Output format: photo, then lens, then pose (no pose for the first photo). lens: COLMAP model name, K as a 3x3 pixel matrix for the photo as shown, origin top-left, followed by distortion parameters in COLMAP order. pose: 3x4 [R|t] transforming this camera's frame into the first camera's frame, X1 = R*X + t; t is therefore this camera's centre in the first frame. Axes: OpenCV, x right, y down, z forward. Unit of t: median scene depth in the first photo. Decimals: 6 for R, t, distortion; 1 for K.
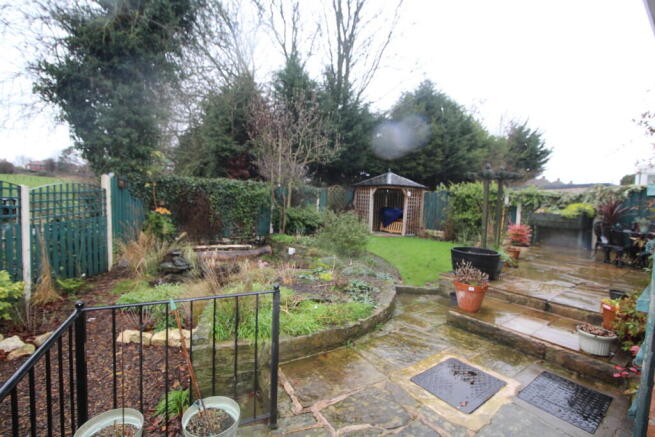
lens RADIAL K [[321.1, 0, 324.3], [0, 321.1, 219.8], [0, 0, 1]] dist [-0.001343, -0.000125]
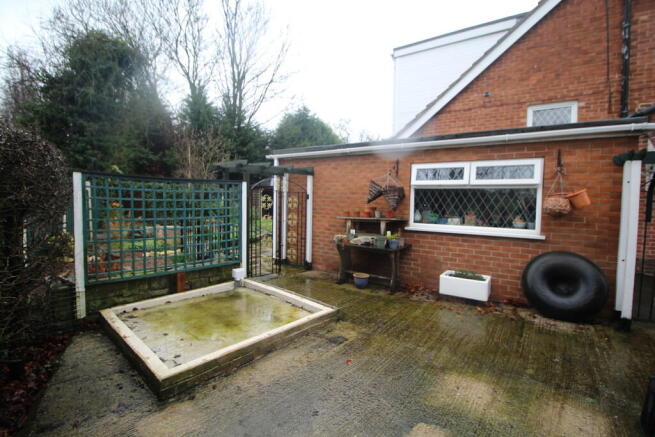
lens RADIAL K [[355.2, 0, 325.8], [0, 355.2, 224.7], [0, 0, 1]] dist [-0.001482, -0.000431]
pose [[0.957569, -0.032364, 0.286382, -0.028959], [0.030869, 0.999476, 0.009735, 0.046523], [-0.286547, -0.000482, 0.958066, -0.512403]]
